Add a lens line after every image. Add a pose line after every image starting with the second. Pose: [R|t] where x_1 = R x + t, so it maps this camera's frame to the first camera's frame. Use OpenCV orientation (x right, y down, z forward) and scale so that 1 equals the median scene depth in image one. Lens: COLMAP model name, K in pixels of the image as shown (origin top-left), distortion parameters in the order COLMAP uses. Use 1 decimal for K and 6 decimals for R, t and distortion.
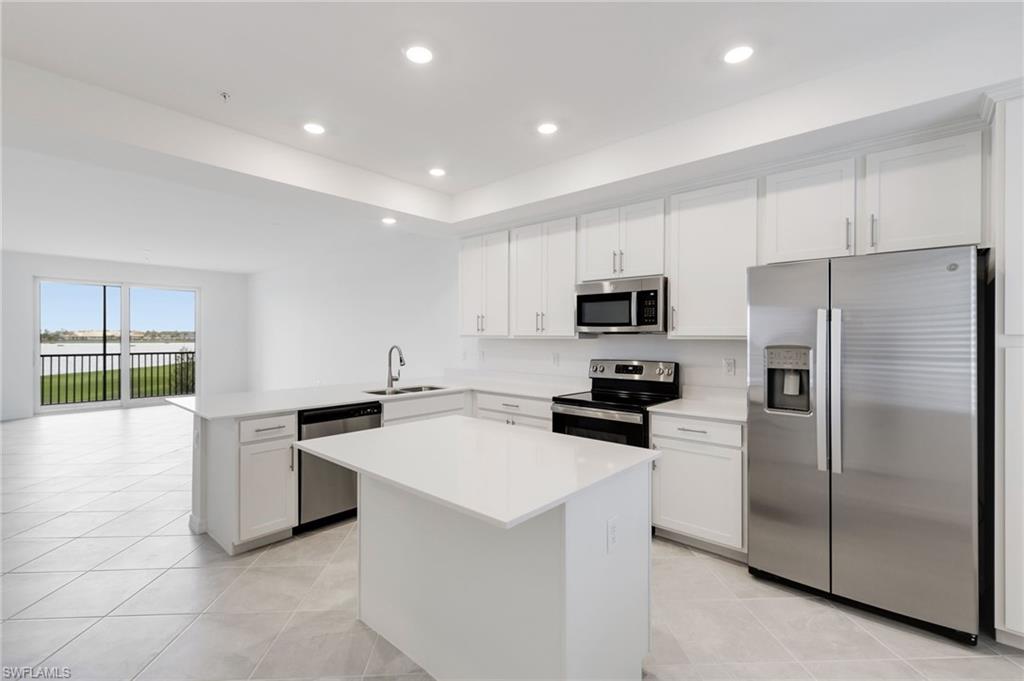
lens RADIAL K [[474.1, 0, 520.1], [0, 474.1, 335.8], [0, 0, 1]] dist [0.023745, 0.000021]
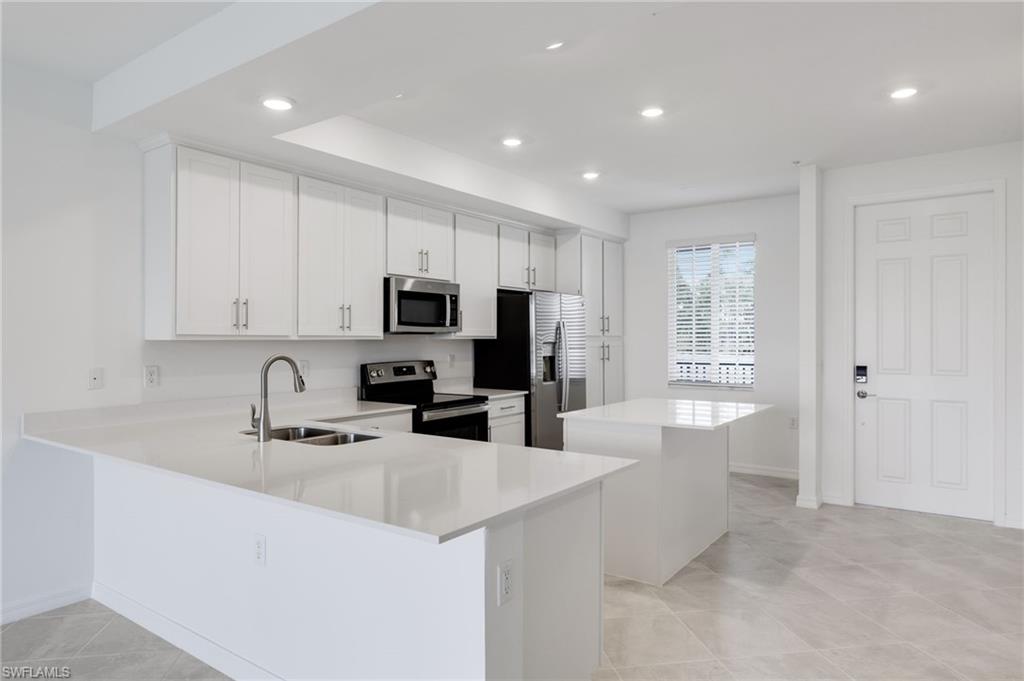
lens RADIAL K [[638.7, 0, 513.5], [0, 638.7, 345.1], [0, 0, 1]] dist [-0.008794, 0.002255]
pose [[-0.129243, -0.009529, 0.991567, -1.080068], [0.005588, 0.999931, 0.010338, 0.005951], [-0.991597, 0.006877, -0.129180, 0.937257]]
